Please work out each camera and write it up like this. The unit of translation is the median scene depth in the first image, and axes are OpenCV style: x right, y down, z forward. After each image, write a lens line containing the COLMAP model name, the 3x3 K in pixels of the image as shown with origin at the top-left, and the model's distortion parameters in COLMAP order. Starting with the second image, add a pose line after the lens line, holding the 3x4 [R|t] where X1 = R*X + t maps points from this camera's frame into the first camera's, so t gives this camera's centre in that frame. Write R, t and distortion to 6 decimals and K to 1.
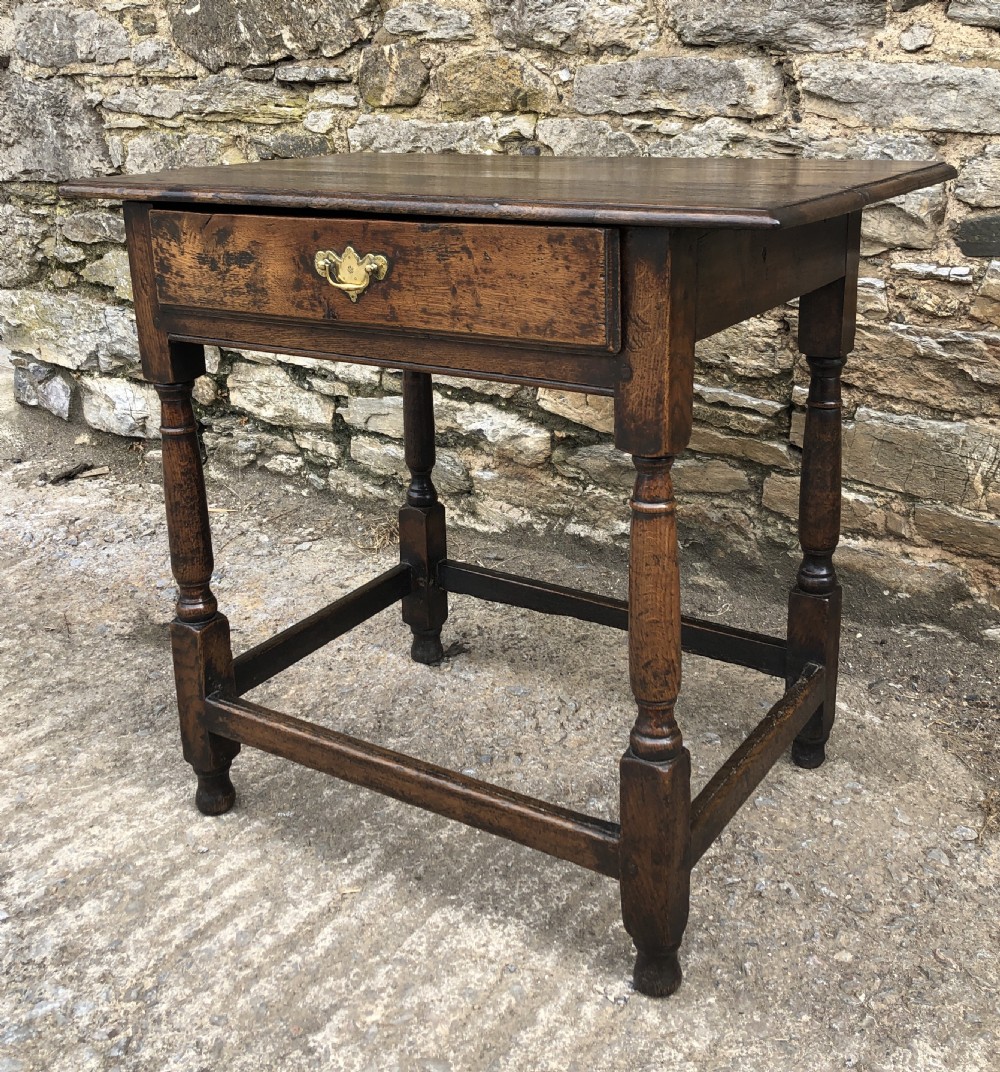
lens RADIAL K [[1248.2, 0, 506.7], [0, 1248.2, 406.5], [0, 0, 1]] dist [0.023657, 0.000000]
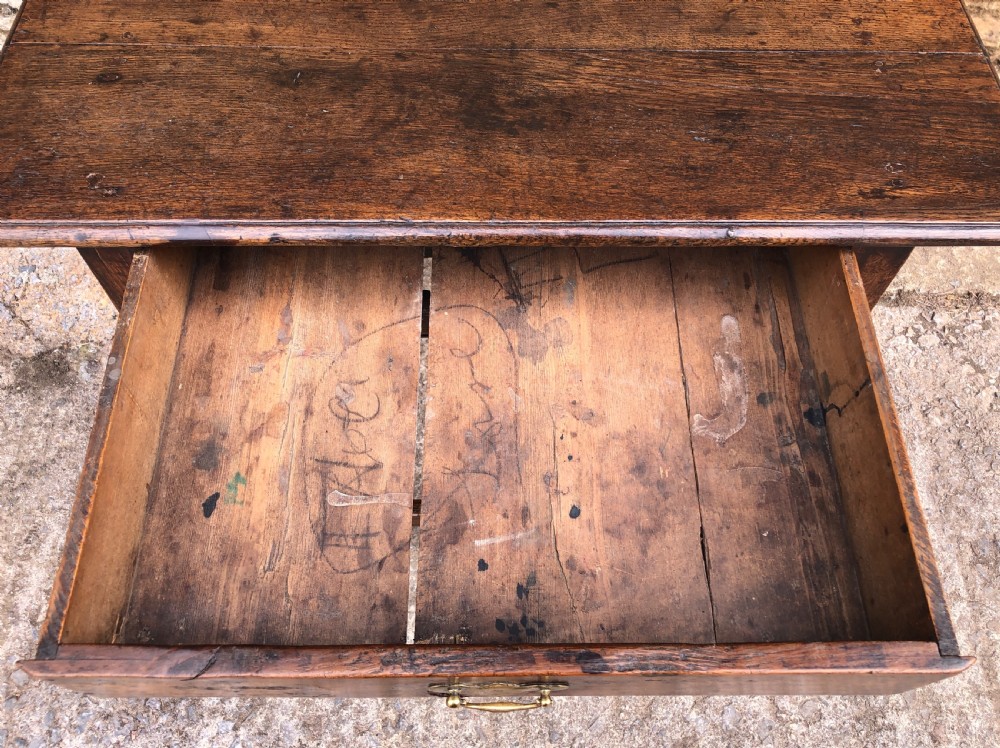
lens RADIAL K [[857.7, 0, 498.0], [0, 857.7, 378.4], [0, 0, 1]] dist [0.011592, 0.006515]
pose [[0.829624, -0.460612, 0.315532, -0.222363], [0.111407, 0.690349, 0.714847, -0.317463], [-0.547095, -0.557902, 0.624046, 0.395606]]
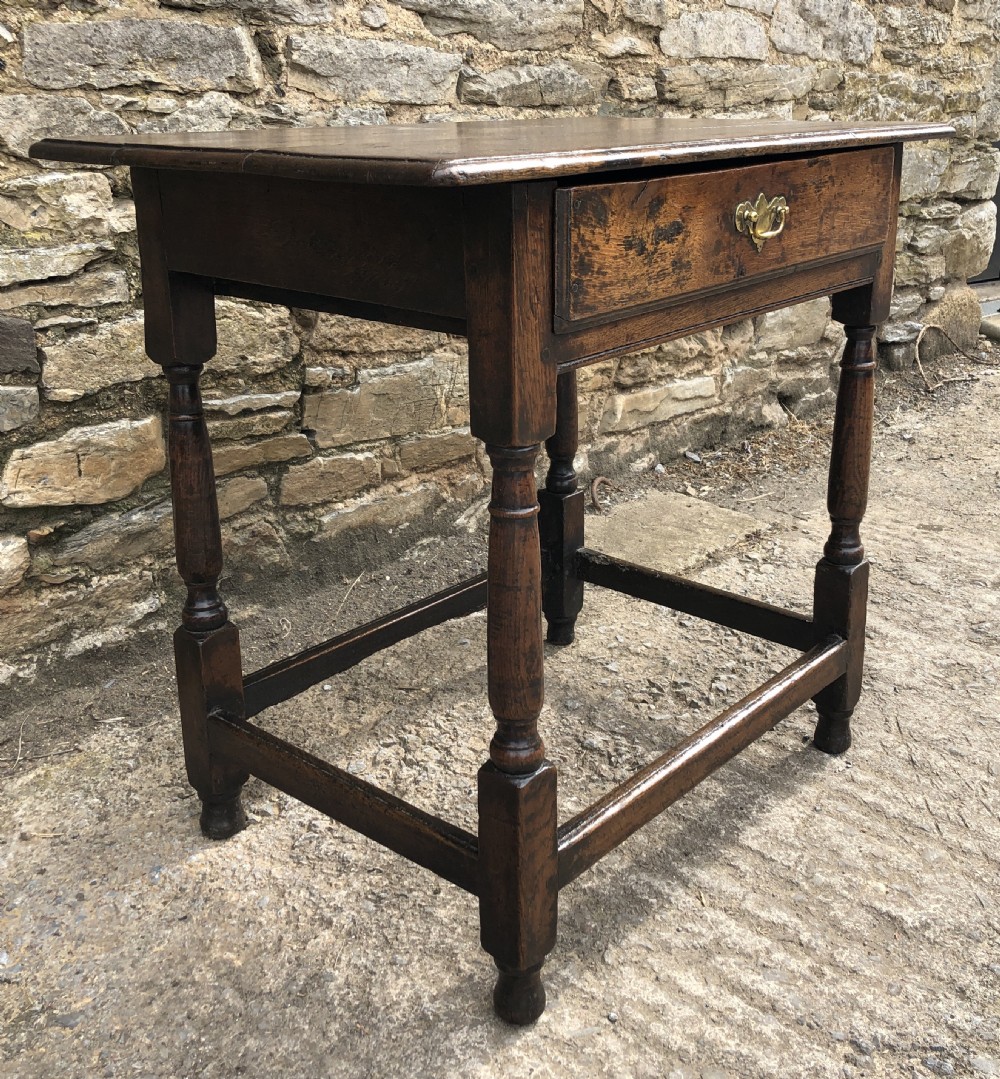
lens RADIAL K [[1256.3, 0, 551.2], [0, 1256.3, 467.2], [0, 0, 1]] dist [0.023657, 0.000000]
pose [[0.108929, -0.272481, 0.955975, -0.738289], [0.258073, 0.936474, 0.237517, -0.132825], [-0.959965, 0.220839, 0.172329, 0.676314]]
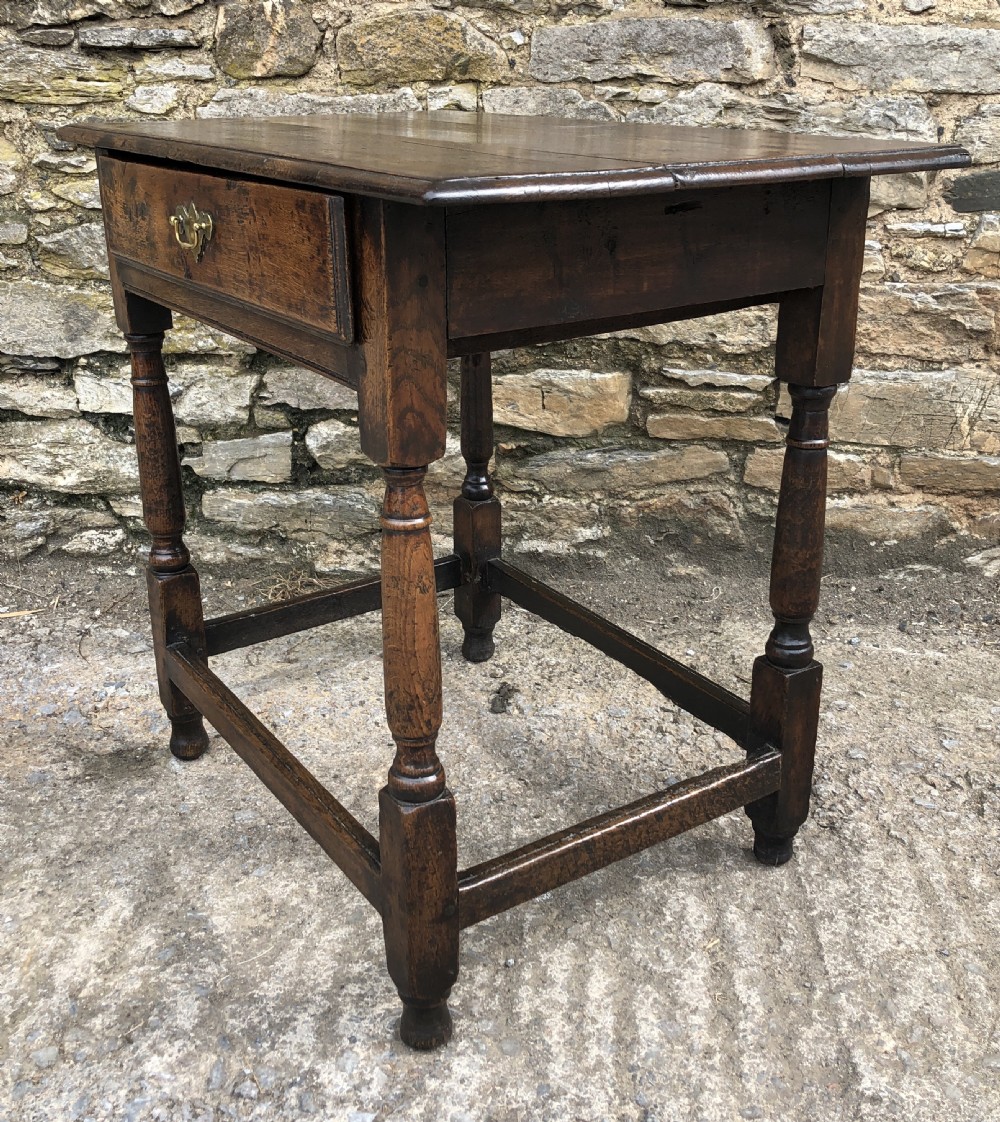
lens RADIAL K [[1278.6, 0, 510.7], [0, 1278.6, 519.7], [0, 0, 1]] dist [0.017080, 0.000000]
pose [[0.855249, -0.158259, 0.493461, -0.500498], [0.131782, 0.987342, 0.088253, -0.007339], [-0.501182, -0.010449, 0.865279, 0.222725]]
